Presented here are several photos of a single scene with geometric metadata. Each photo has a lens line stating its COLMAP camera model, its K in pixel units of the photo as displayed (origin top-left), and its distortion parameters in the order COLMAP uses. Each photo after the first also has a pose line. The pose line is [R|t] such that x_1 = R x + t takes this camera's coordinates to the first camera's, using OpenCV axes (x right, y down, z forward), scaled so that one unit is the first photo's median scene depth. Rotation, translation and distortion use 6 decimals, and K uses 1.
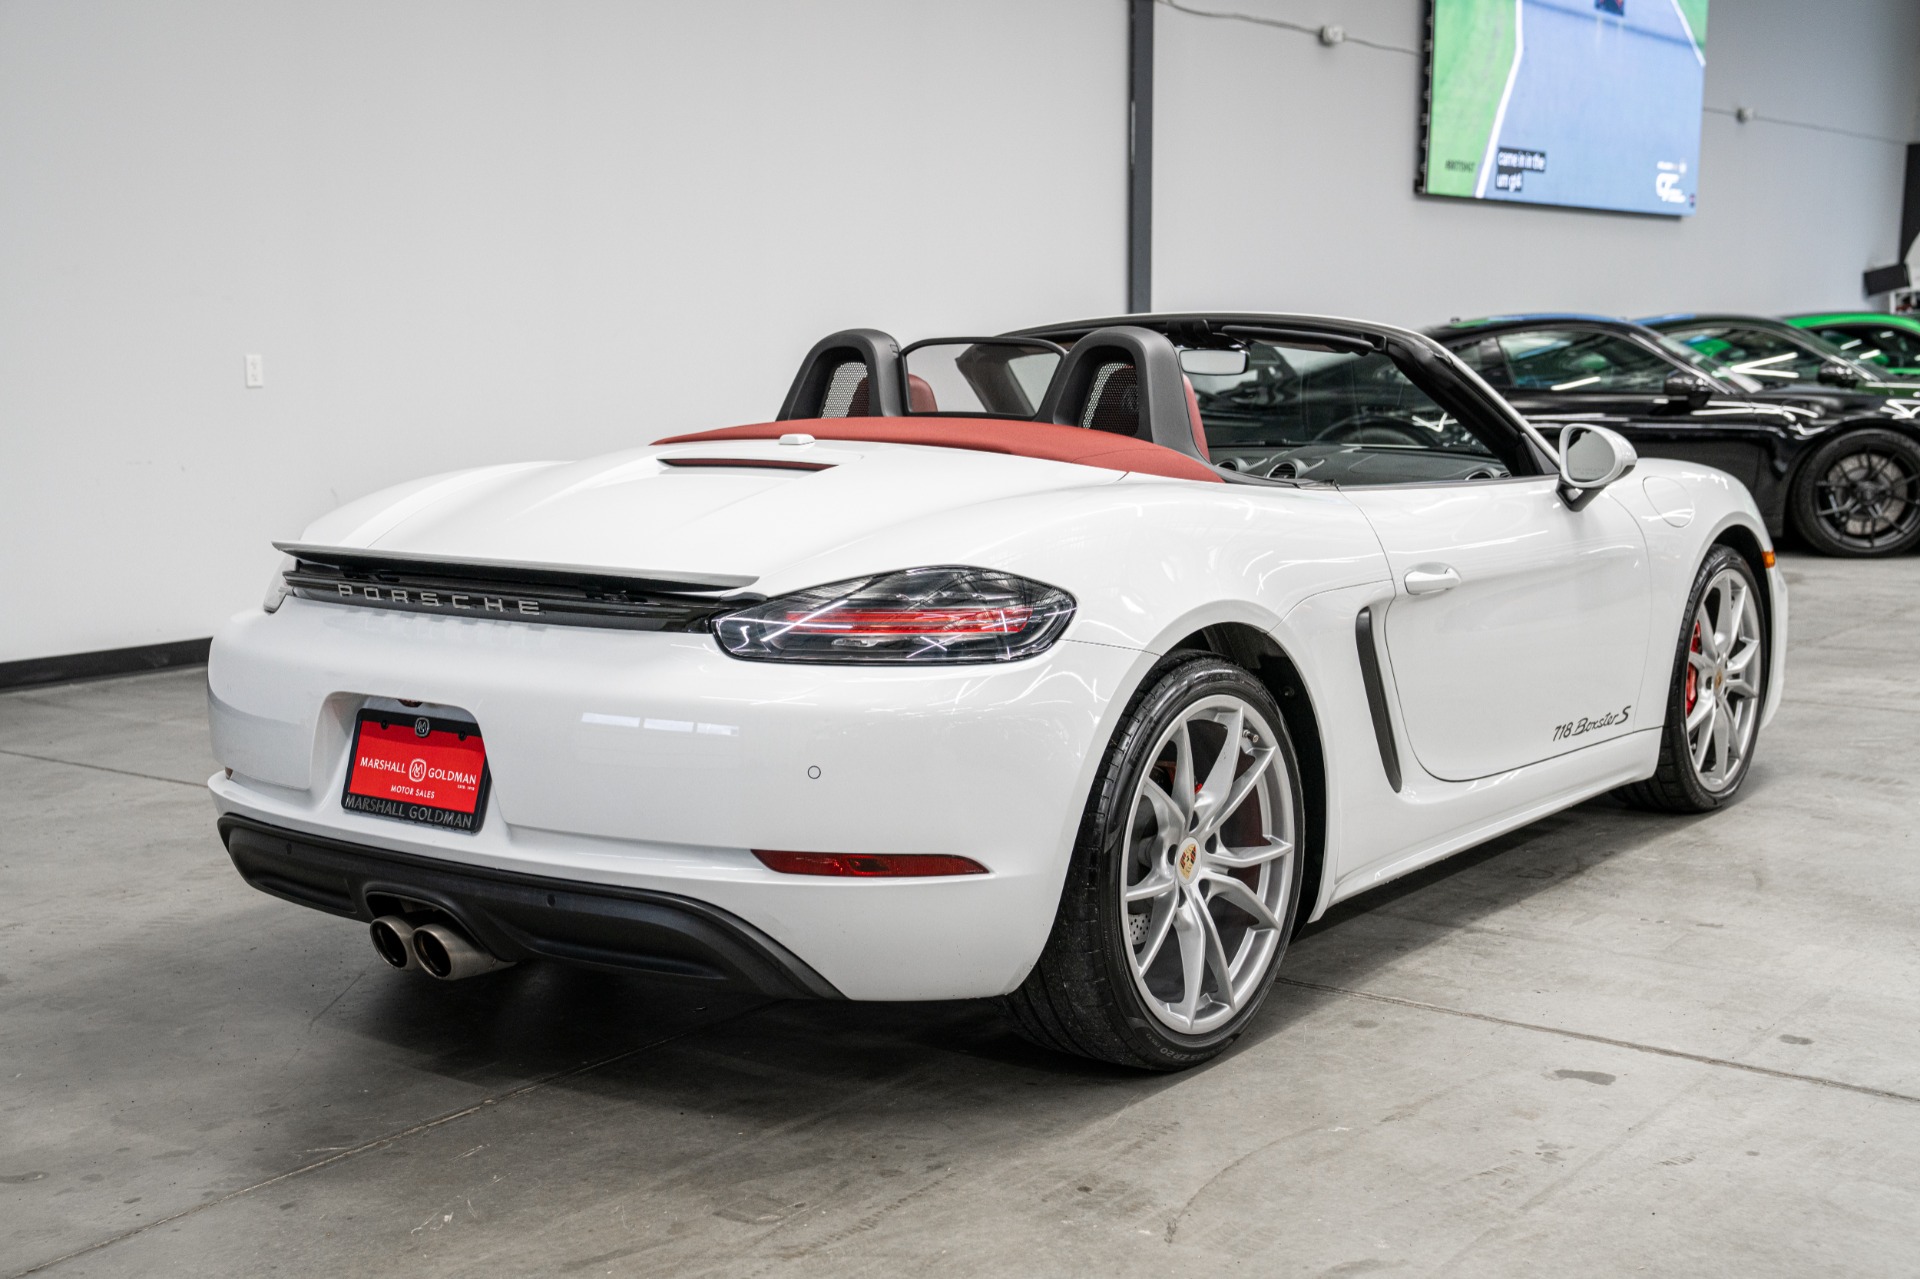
lens RADIAL K [[2273.9, 0, 960.0], [0, 2273.9, 639.5], [0, 0, 1]] dist [0.166865, -0.011213]
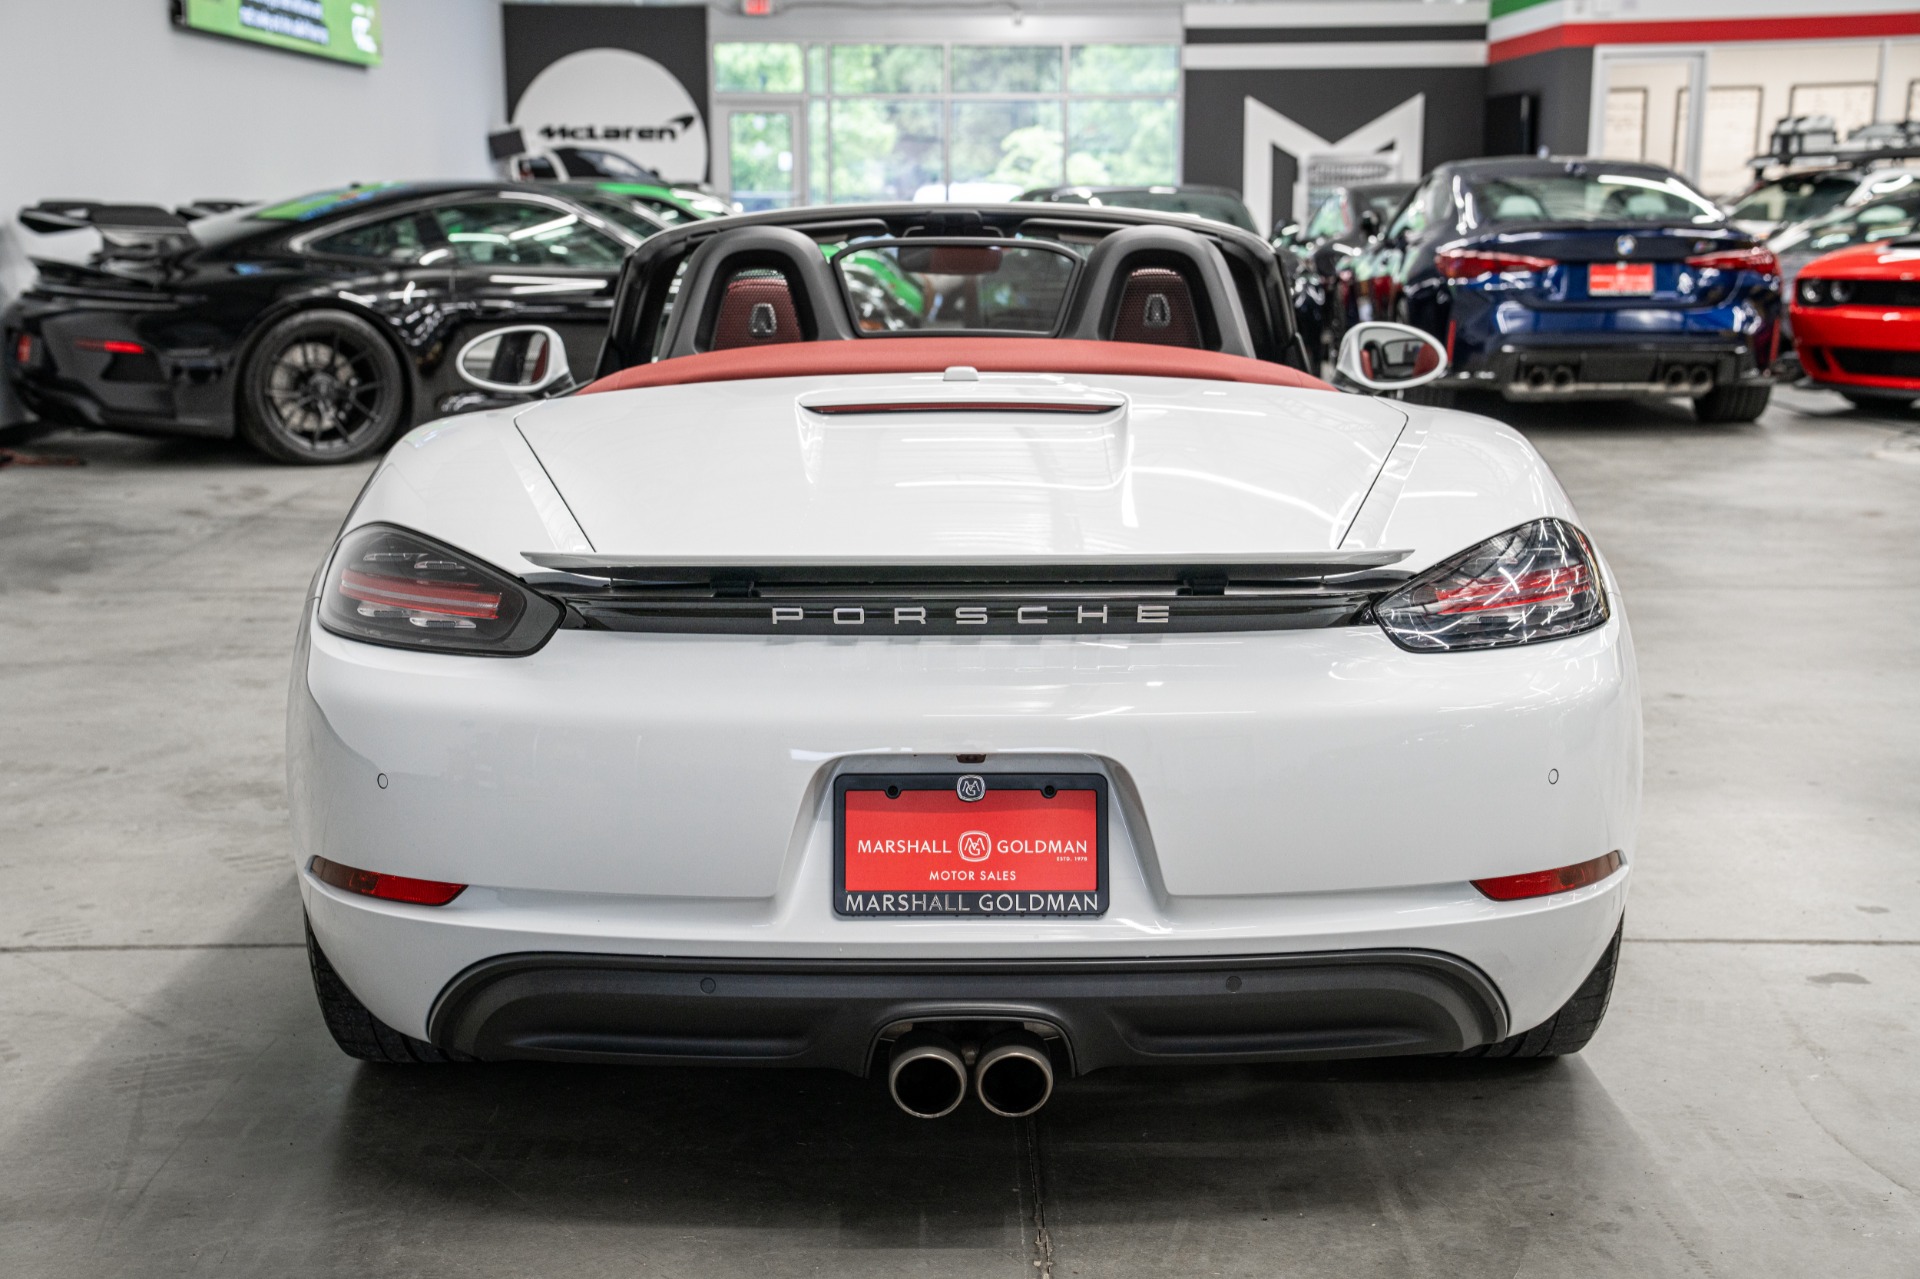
lens RADIAL K [[2550.1, 0, 960.0], [0, 2550.1, 639.5], [0, 0, 1]] dist [0.088176, 0.456980]
pose [[0.798469, -0.100542, 0.593581, -0.712207], [0.075068, 0.994889, 0.067538, -0.064896], [-0.597337, -0.009368, 0.801935, 0.334192]]
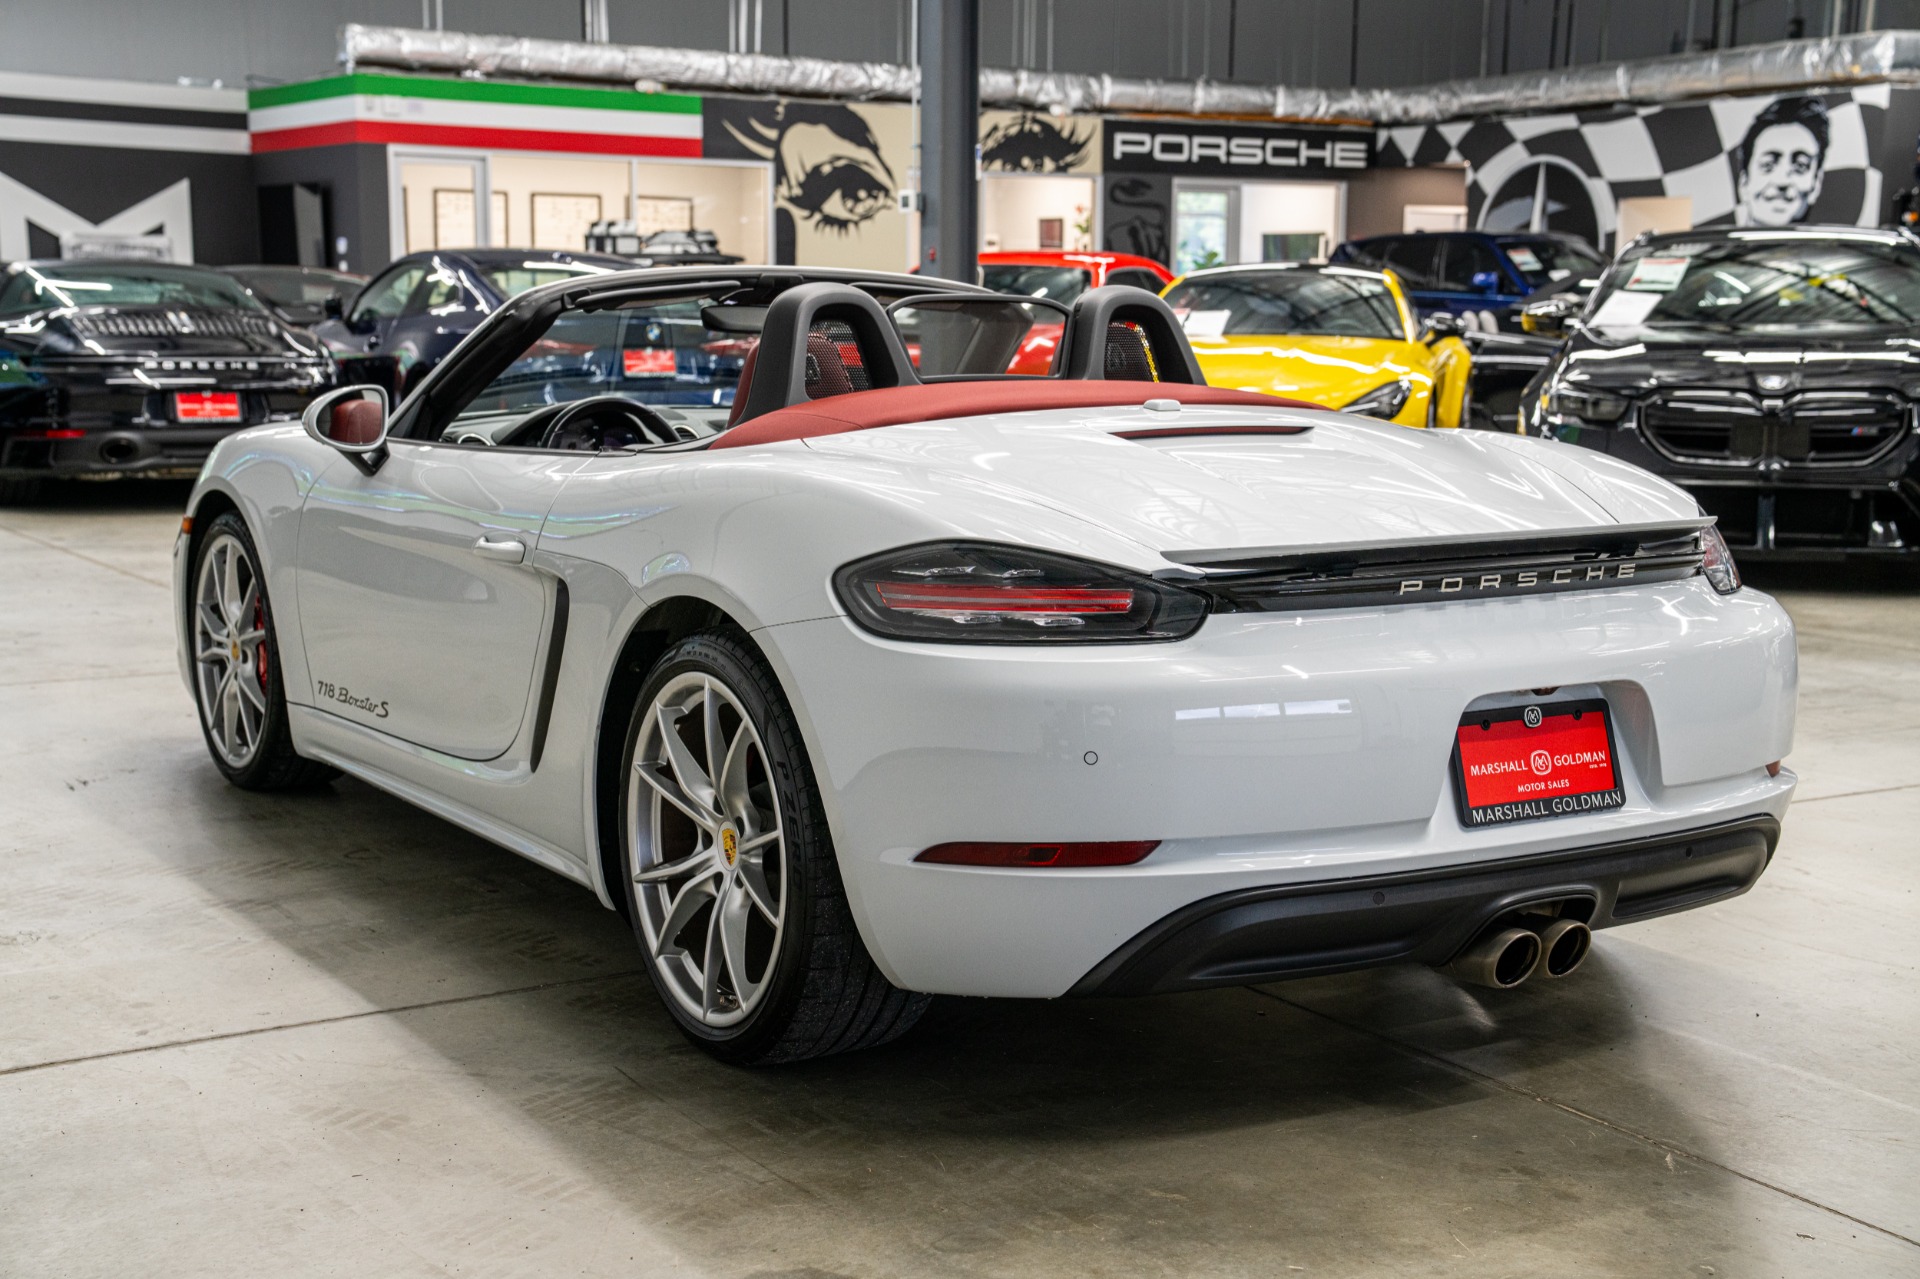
lens RADIAL K [[2550.1, 0, 960.0], [0, 2550.1, 639.5], [0, 0, 1]] dist [0.088176, 0.456980]
pose [[0.356543, -0.118474, 0.926737, -1.259608], [0.110556, 0.990308, 0.084067, -0.104601], [-0.927715, 0.072483, 0.366185, 0.819480]]
